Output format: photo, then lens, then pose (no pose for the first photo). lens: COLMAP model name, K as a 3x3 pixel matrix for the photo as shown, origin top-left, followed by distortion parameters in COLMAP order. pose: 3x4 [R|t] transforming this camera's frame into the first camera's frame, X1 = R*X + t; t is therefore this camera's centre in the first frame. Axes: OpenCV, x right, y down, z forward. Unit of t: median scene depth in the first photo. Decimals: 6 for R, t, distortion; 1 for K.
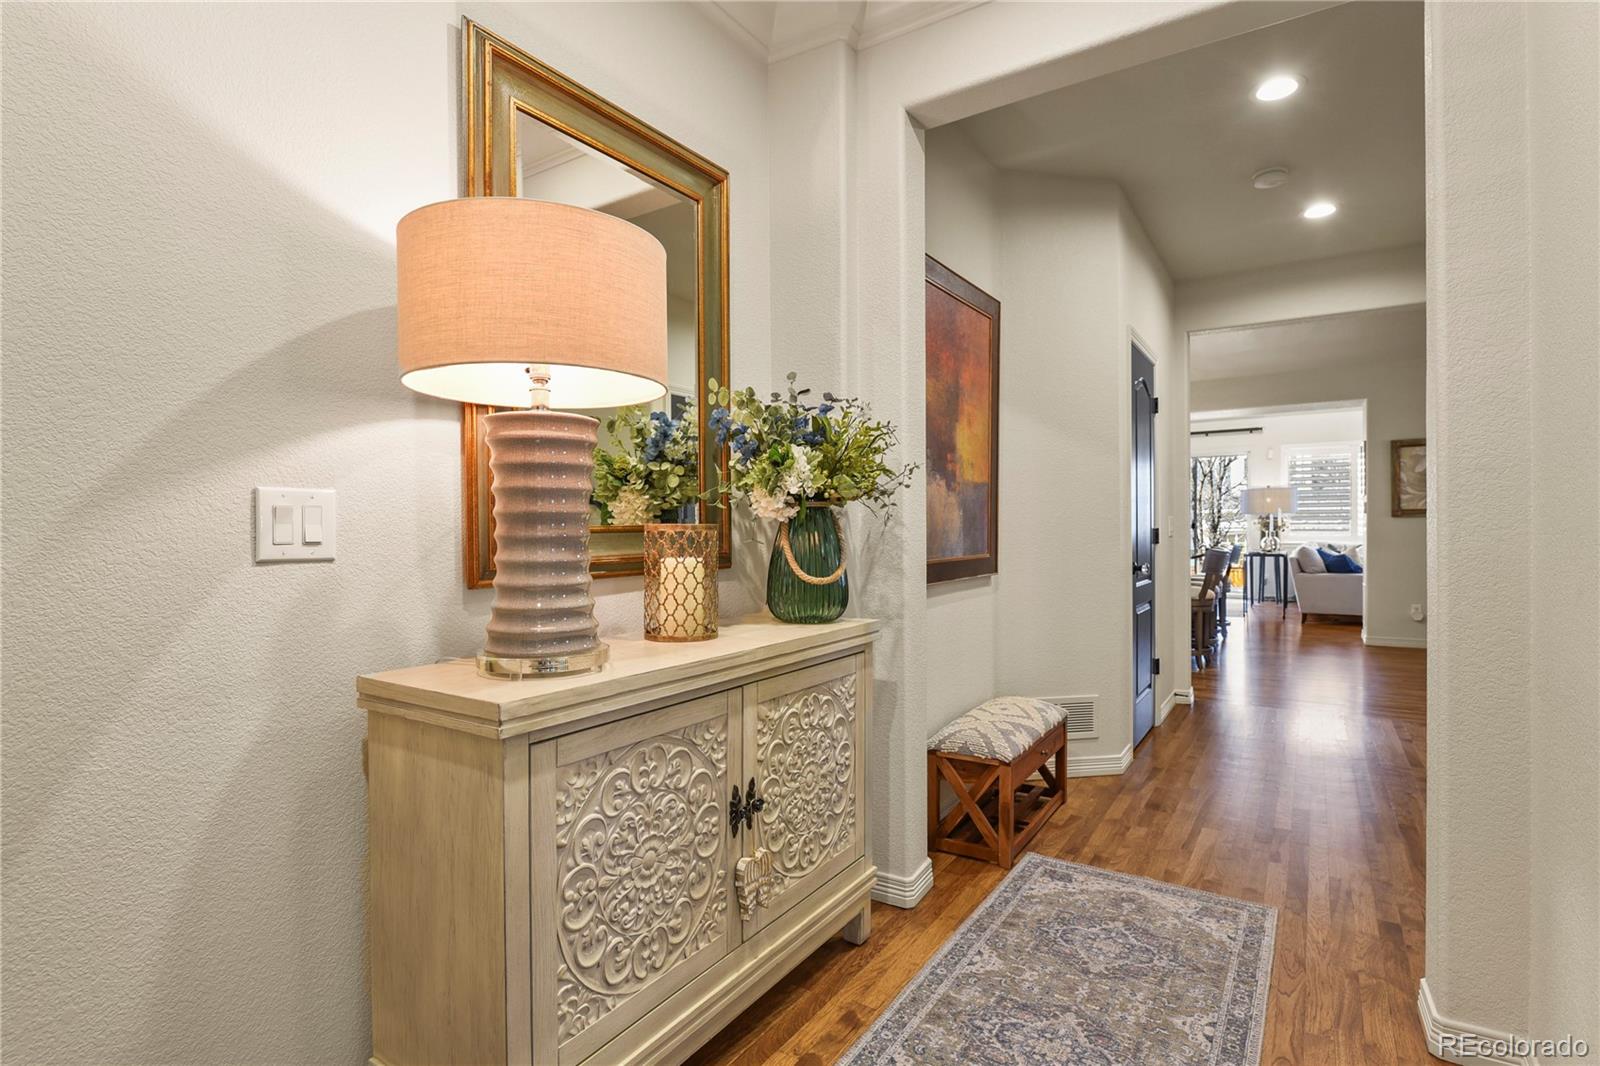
lens RADIAL K [[781.7, 0, 807.6], [0, 781.7, 534.8], [0, 0, 1]] dist [-0.011885, -0.006708]
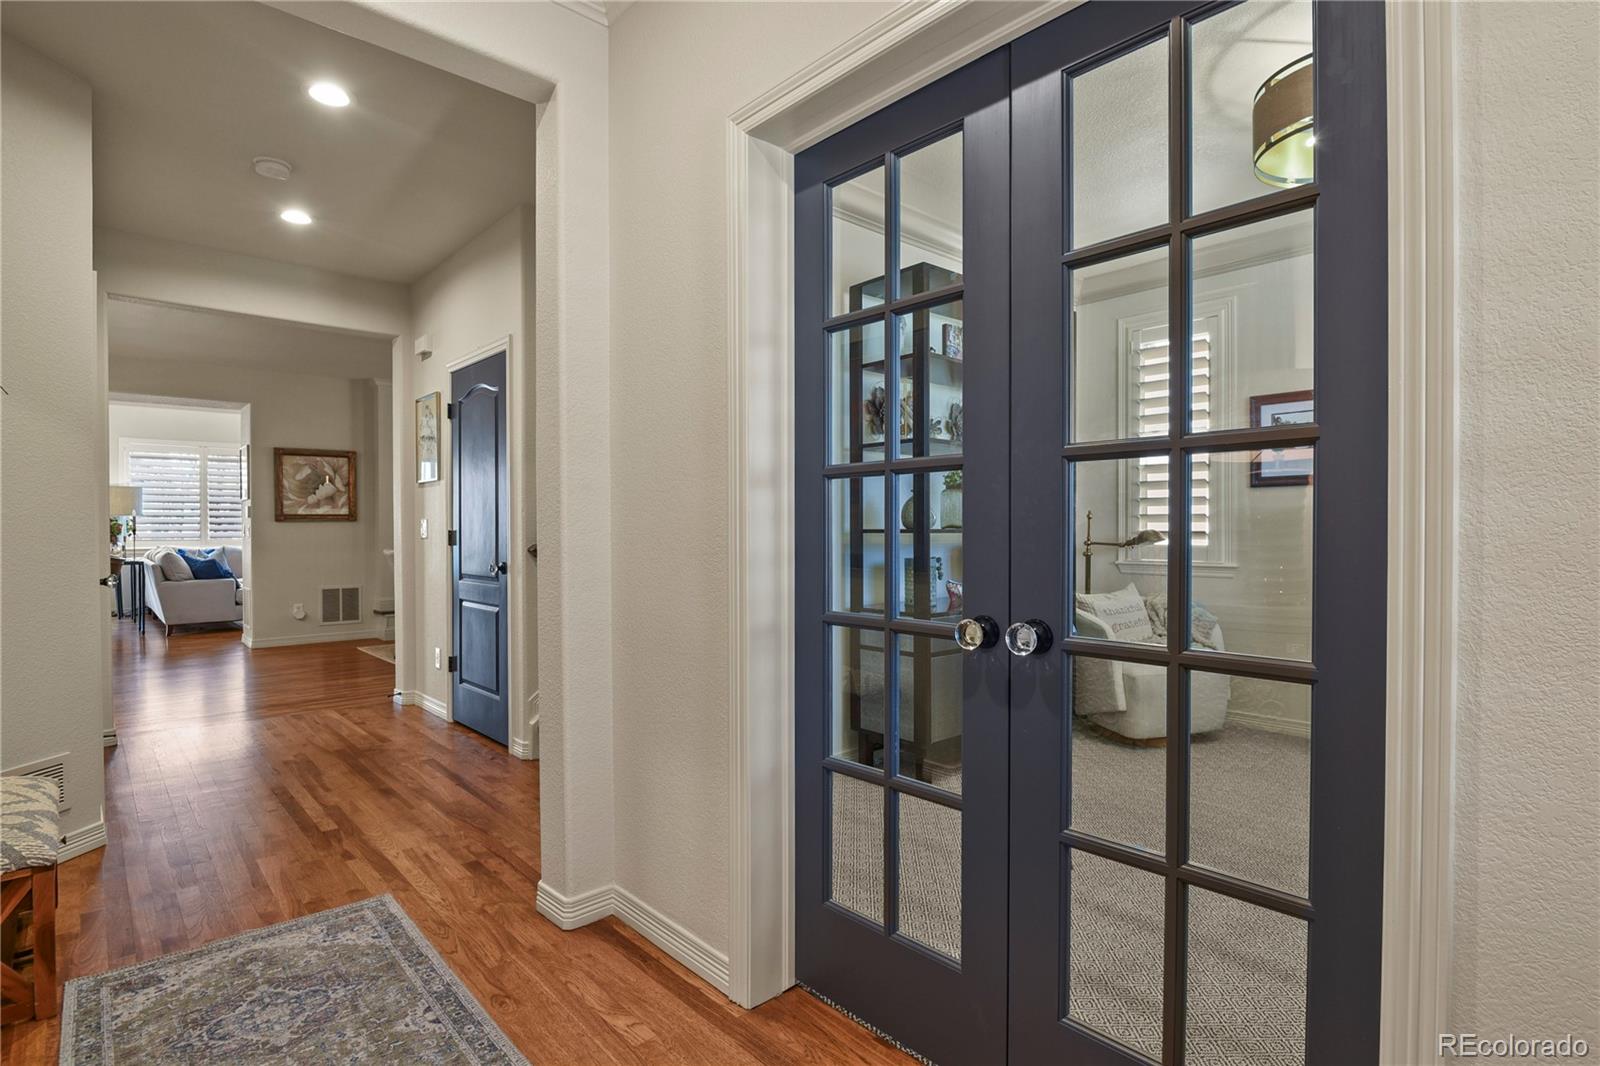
lens RADIAL K [[781.7, 0, 807.6], [0, 781.7, 534.8], [0, 0, 1]] dist [-0.011885, -0.006708]
pose [[0.240701, -0.002967, 0.970595, -0.271293], [0.008750, 0.999961, 0.000887, 0.000559], [-0.970560, 0.008280, 0.240718, 0.190387]]
